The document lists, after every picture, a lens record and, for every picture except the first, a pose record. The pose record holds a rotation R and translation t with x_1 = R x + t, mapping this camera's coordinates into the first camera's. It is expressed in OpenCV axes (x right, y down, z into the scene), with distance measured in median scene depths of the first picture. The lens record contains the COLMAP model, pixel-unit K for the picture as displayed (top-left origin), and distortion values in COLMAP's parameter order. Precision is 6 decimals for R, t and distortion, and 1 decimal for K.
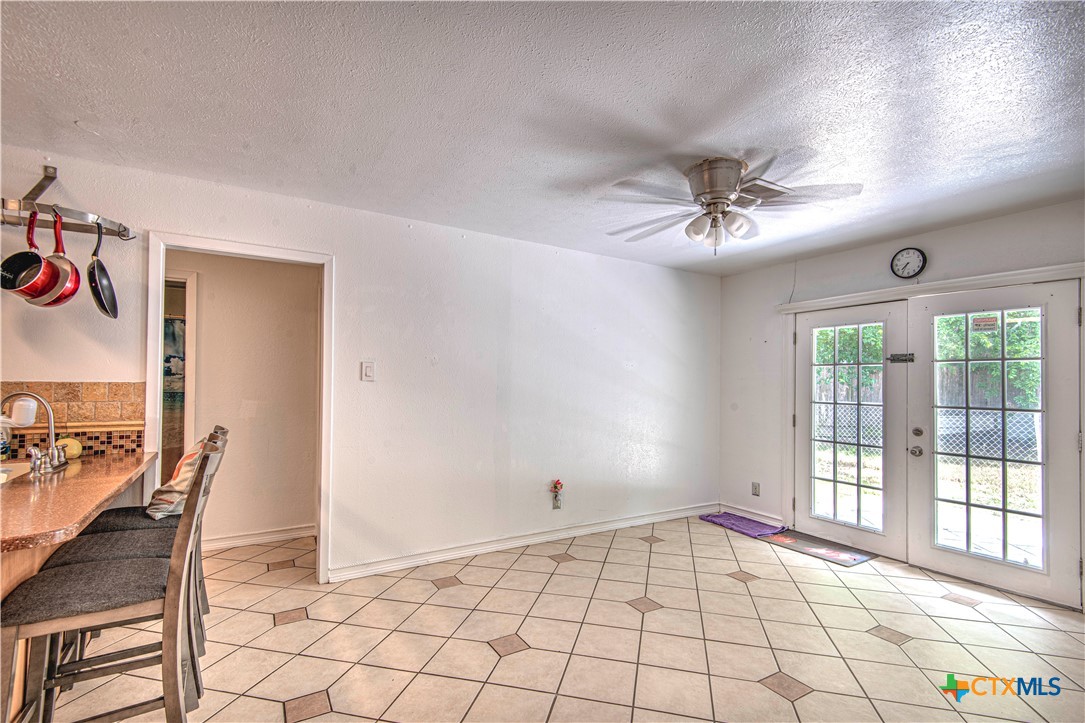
lens RADIAL K [[504.7, 0, 548.3], [0, 504.7, 377.9], [0, 0, 1]] dist [0.025334, -0.015327]
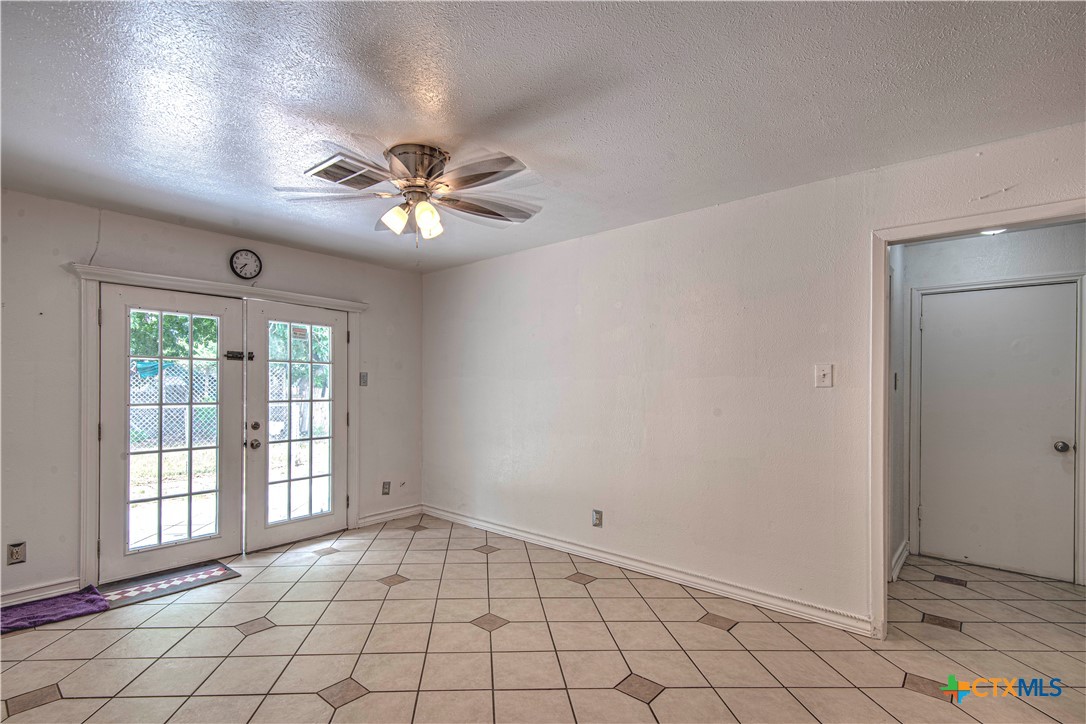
lens RADIAL K [[488.2, 0, 540.3], [0, 488.2, 387.5], [0, 0, 1]] dist [-0.000054, -0.000025]
pose [[-0.314224, -0.014645, 0.949236, -0.424945], [-0.017579, 0.999799, 0.009606, 0.004730], [-0.949186, -0.013668, -0.314419, 0.736826]]
